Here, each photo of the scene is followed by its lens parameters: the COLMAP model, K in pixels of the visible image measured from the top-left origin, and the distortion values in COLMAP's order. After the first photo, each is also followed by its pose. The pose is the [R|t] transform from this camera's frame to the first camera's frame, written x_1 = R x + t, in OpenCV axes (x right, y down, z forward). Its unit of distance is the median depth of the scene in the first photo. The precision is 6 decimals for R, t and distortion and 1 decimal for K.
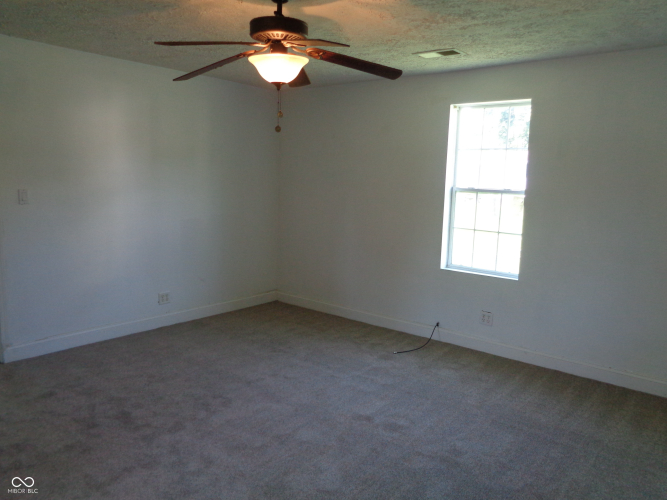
lens RADIAL K [[505.3, 0, 335.1], [0, 505.3, 245.4], [0, 0, 1]] dist [0.019710, -0.021114]
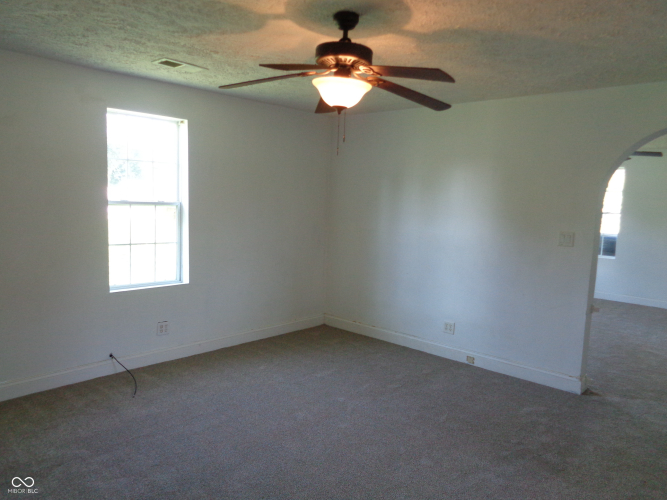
lens RADIAL K [[505.3, 0, 335.2], [0, 505.3, 251.2], [0, 0, 1]] dist [0.019710, -0.021114]
pose [[0.054140, -0.127346, 0.990380, -0.670783], [0.108710, 0.986691, 0.120929, -0.094303], [-0.992598, 0.101117, 0.067264, 0.574021]]
